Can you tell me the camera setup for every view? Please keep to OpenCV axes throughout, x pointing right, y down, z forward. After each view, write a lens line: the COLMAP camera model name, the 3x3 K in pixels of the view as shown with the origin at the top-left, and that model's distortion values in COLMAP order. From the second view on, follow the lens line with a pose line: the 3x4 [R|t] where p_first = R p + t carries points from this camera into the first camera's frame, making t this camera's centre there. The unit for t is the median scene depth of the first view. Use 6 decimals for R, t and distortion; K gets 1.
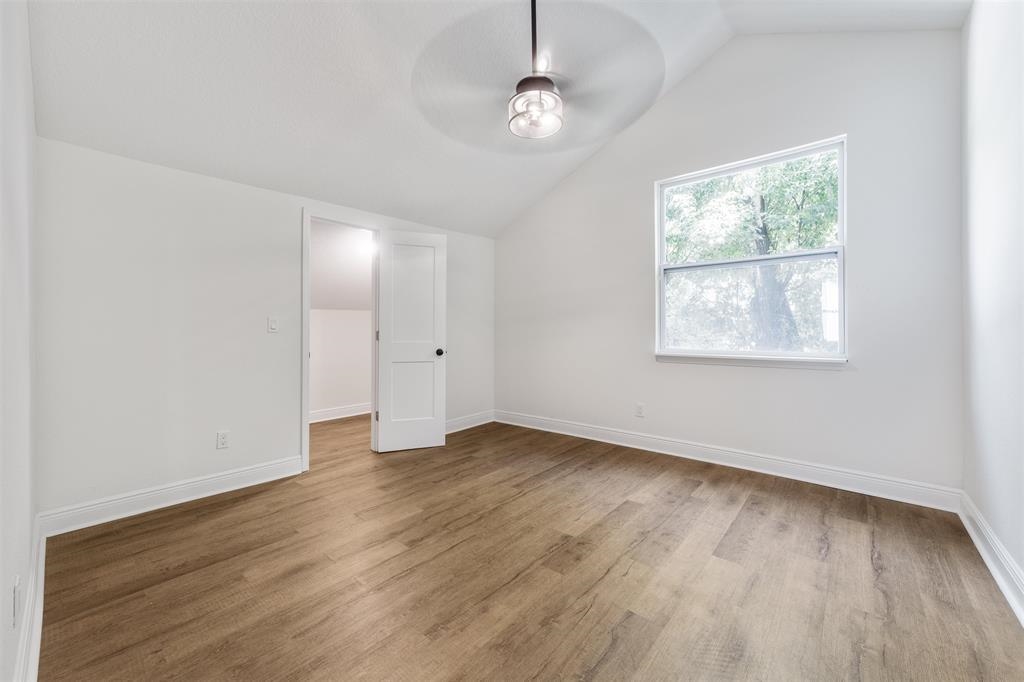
lens RADIAL K [[398.3, 0, 508.0], [0, 398.3, 338.9], [0, 0, 1]] dist [-0.003416, 0.005525]
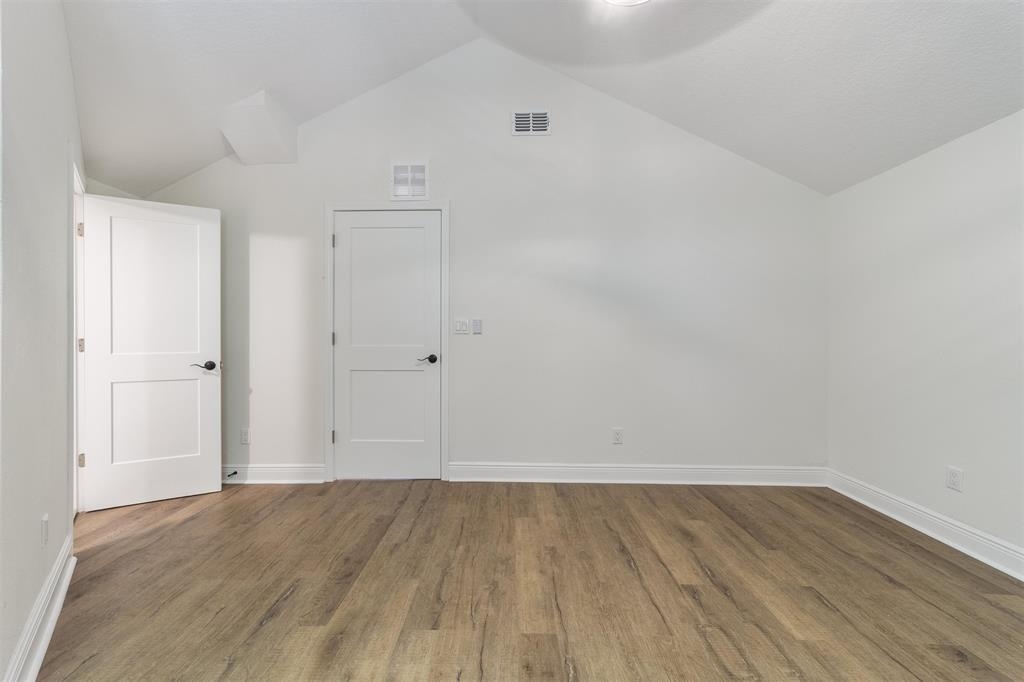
lens RADIAL K [[398.3, 0, 508.0], [0, 398.3, 338.9], [0, 0, 1]] dist [-0.003416, 0.005525]
pose [[-0.756735, 0.005110, -0.653702, 0.535490], [-0.010034, 0.999761, 0.019431, -0.028668], [0.653645, 0.021264, -0.756503, 1.221019]]
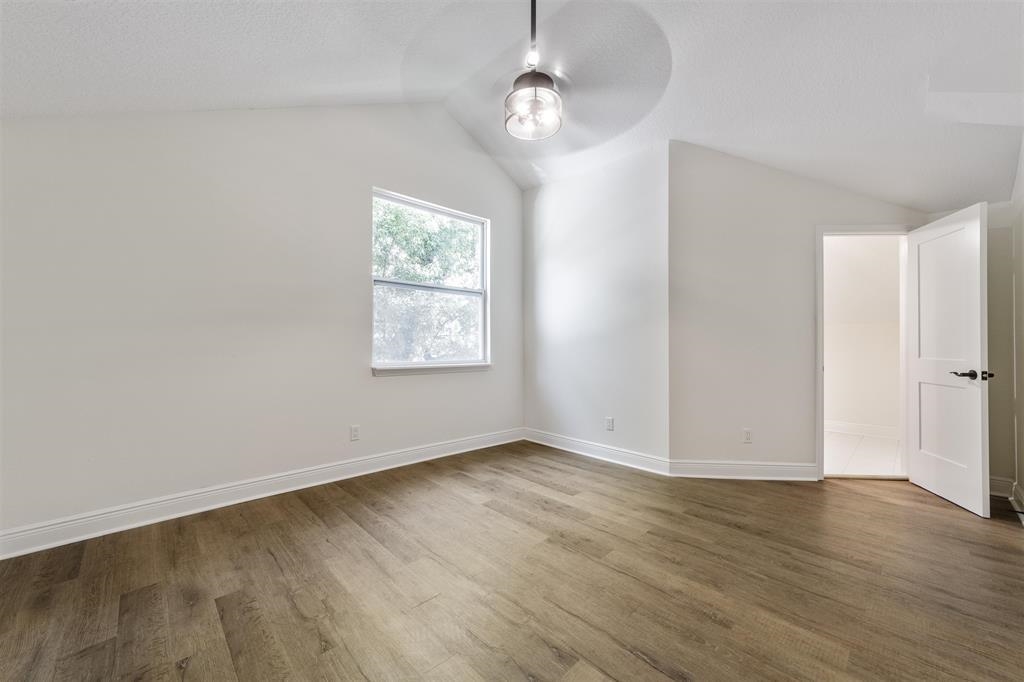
lens RADIAL K [[398.3, 0, 508.0], [0, 398.3, 338.9], [0, 0, 1]] dist [-0.003416, 0.005525]
pose [[0.092907, 0.022597, 0.995418, -0.823453], [0.011903, 0.999646, -0.023804, -0.004994], [-0.995604, 0.014060, 0.092605, 0.912423]]
